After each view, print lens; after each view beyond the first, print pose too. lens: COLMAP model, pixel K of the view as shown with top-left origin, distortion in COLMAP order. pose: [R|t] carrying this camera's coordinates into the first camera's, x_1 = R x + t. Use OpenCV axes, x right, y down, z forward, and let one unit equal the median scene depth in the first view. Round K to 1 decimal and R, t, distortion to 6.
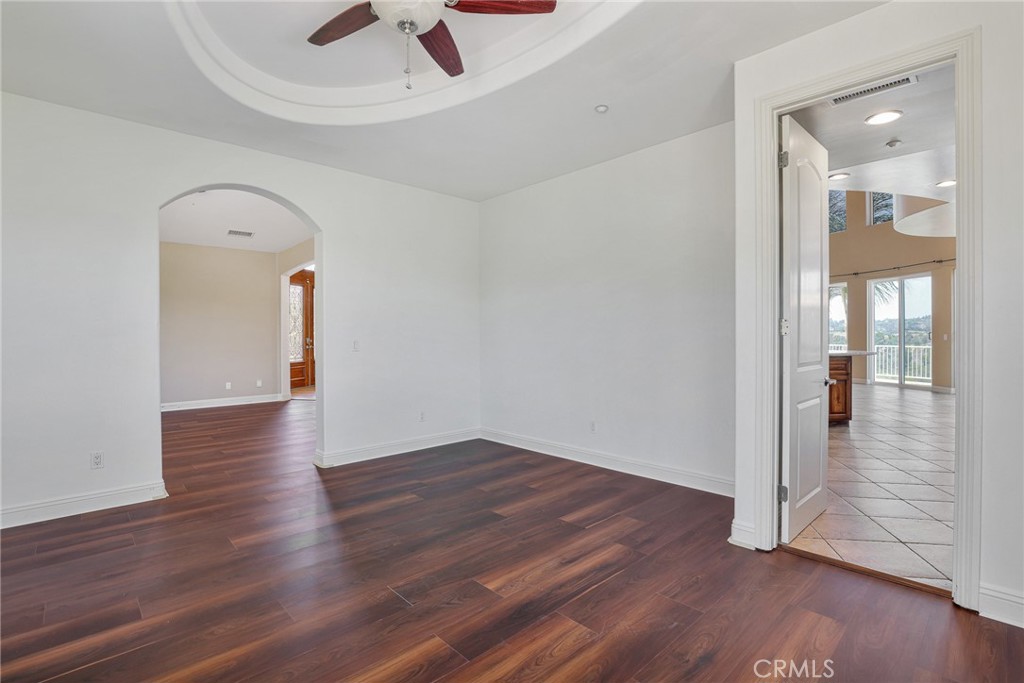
lens RADIAL K [[483.7, 0, 518.5], [0, 483.7, 338.1], [0, 0, 1]] dist [-0.020658, -0.000275]
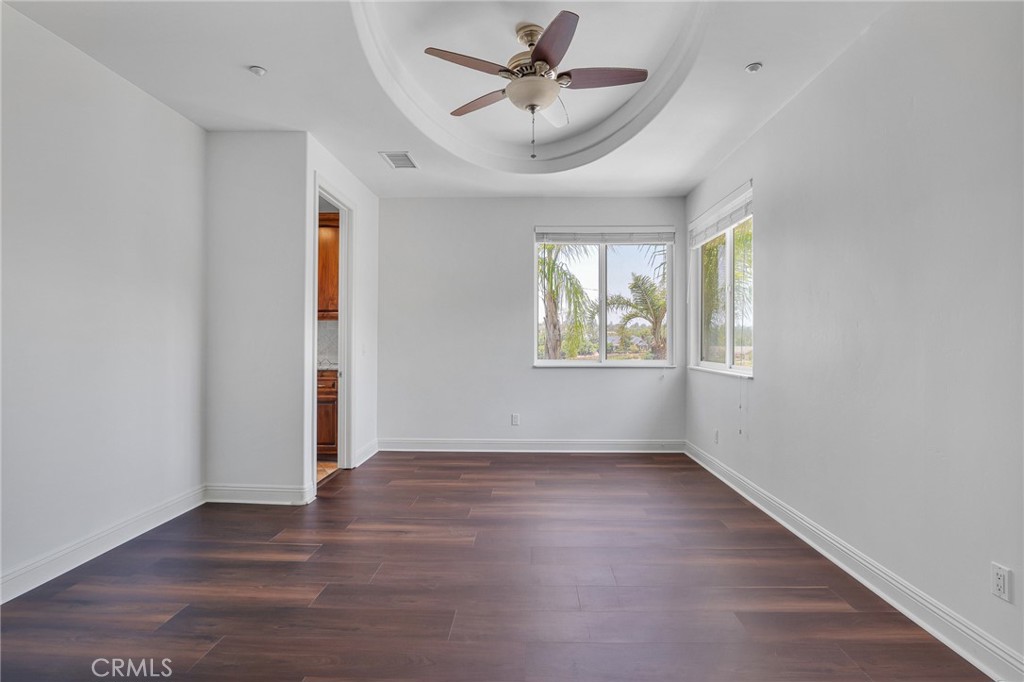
lens RADIAL K [[501.2, 0, 515.8], [0, 501.2, 340.7], [0, 0, 1]] dist [-0.030941, 0.000171]
pose [[-0.715386, 0.003886, 0.698719, -0.793920], [0.000711, 0.999988, -0.004834, -0.010848], [-0.698729, -0.002961, -0.715380, 1.367182]]
